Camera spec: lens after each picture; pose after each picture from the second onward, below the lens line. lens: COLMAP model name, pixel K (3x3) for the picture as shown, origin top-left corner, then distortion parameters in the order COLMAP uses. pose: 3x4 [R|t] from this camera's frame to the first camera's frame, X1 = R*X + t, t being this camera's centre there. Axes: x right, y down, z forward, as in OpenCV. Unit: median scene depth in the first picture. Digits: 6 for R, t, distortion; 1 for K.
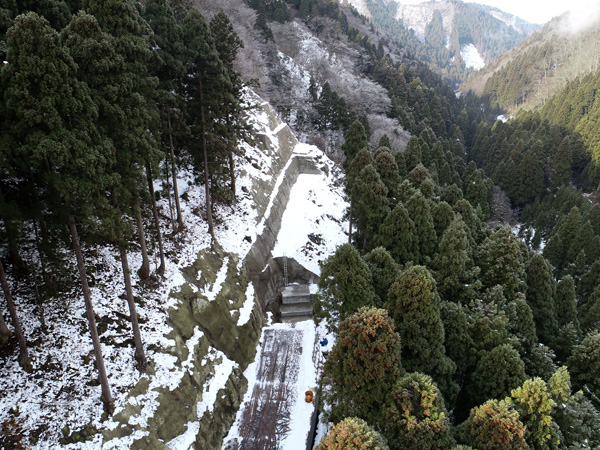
lens RADIAL K [[452.4, 0, 301.9], [0, 452.4, 226.6], [0, 0, 1]] dist [0.001832, -0.001353]
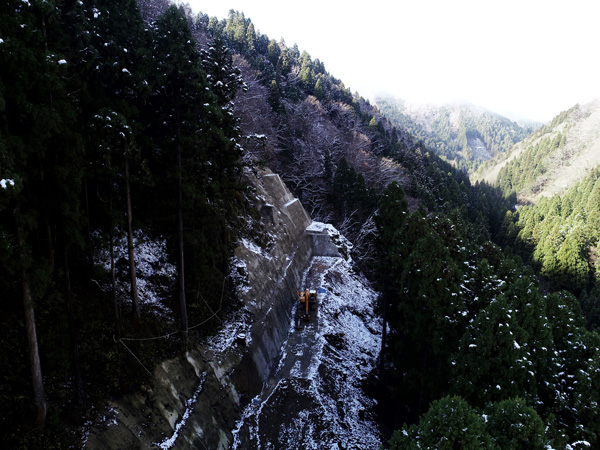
lens RADIAL K [[448.3, 0, 300.0], [0, 448.3, 225.0], [0, 0, 1]] dist [-0.000213, -0.001248]
pose [[0.999511, 0.016896, -0.026325, -0.007602], [-0.021720, 0.980483, -0.195402, -0.009931], [0.022510, 0.195879, 0.980370, 0.175984]]
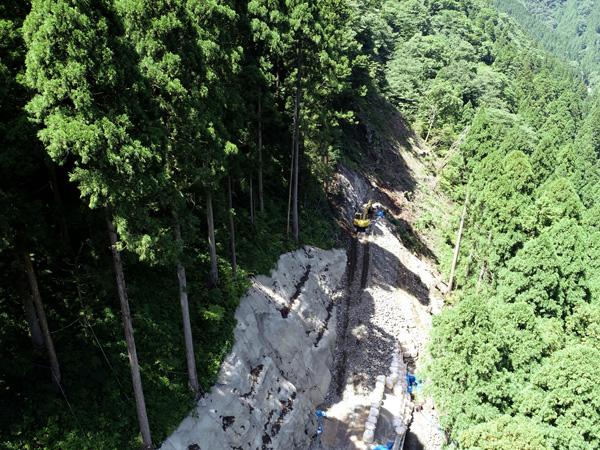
lens RADIAL K [[452.4, 0, 301.9], [0, 452.4, 226.6], [0, 0, 1]] dist [0.001832, -0.001353]
pose [[0.975346, 0.105210, -0.193987, -0.011019], [-0.100063, 0.994323, 0.036170, -0.019852], [0.196691, -0.015868, 0.980337, 0.081648]]
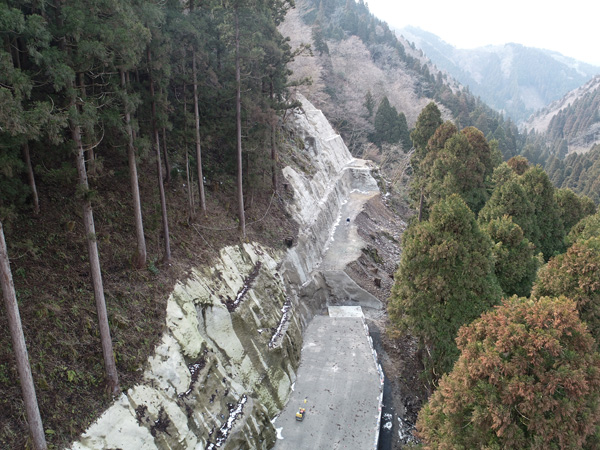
lens RADIAL K [[450.5, 0, 302.8], [0, 450.5, 227.0], [0, 0, 1]] dist [0.002264, 0.000770]
pose [[0.993899, 0.039766, -0.102878, -0.008310], [-0.048909, 0.994925, -0.087930, 0.040309], [0.098860, 0.092425, 0.990800, 0.130006]]
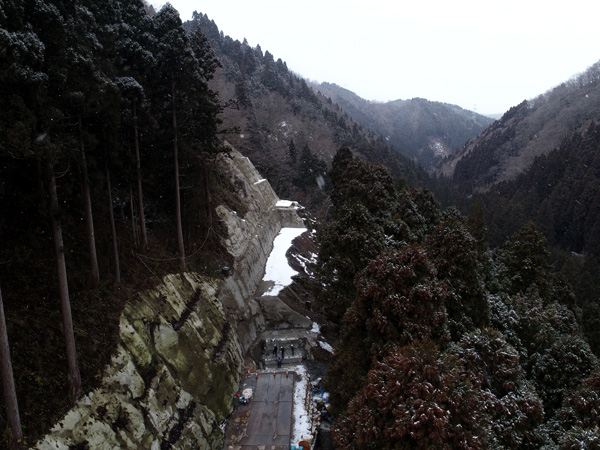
lens RADIAL K [[450.9, 0, 300.2], [0, 450.9, 226.0], [0, 0, 1]] dist [0.000379, -0.006031]
pose [[0.998846, -0.018358, 0.044378, -0.007431], [0.026949, 0.979112, -0.201527, 0.070644], [-0.039752, 0.202491, 0.978477, 0.080627]]
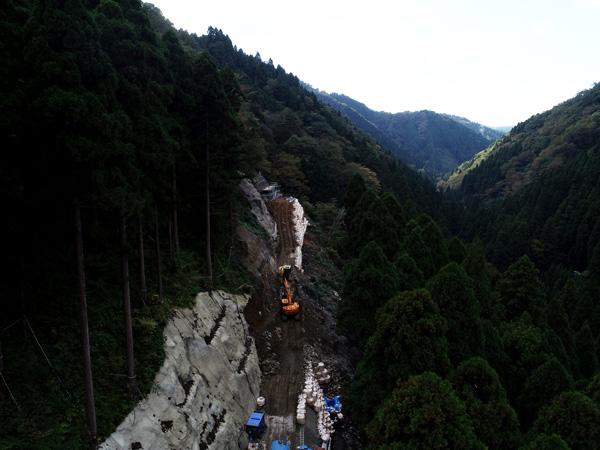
lens RADIAL K [[452.4, 0, 301.9], [0, 452.4, 226.6], [0, 0, 1]] dist [0.001832, -0.001353]
pose [[0.999338, 0.003685, 0.036198, -0.023330], [0.004274, 0.976080, -0.217372, 0.062249], [-0.036133, 0.217383, 0.975417, 0.029313]]
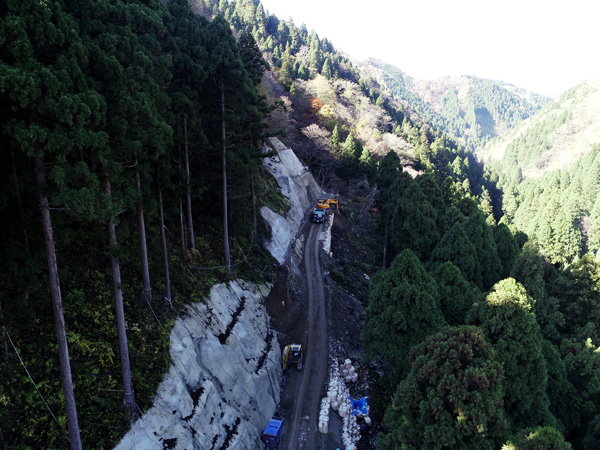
lens RADIAL K [[452.4, 0, 301.9], [0, 452.4, 226.6], [0, 0, 1]] dist [0.001832, -0.001353]
pose [[0.999208, 0.011082, -0.038205, -0.013745], [-0.016701, 0.988536, -0.150060, 0.034931], [0.036104, 0.150580, 0.987938, 0.074525]]
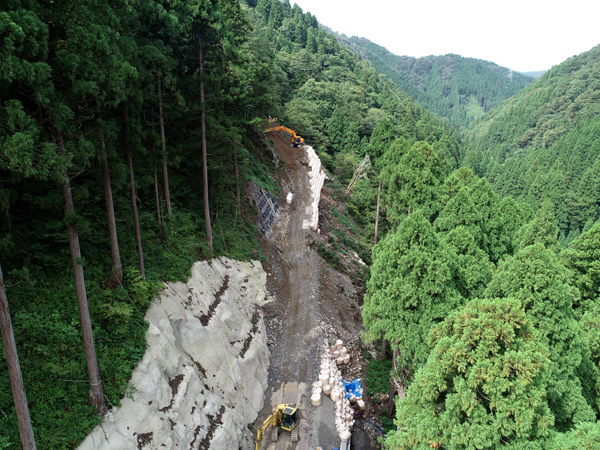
lens RADIAL K [[450.9, 0, 300.2], [0, 450.9, 226.0], [0, 0, 1]] dist [0.000379, -0.006031]
pose [[0.999971, 0.002959, -0.006968, -0.018040], [-0.003719, 0.993739, -0.111664, 0.038538], [0.006594, 0.111687, 0.993722, 0.110863]]
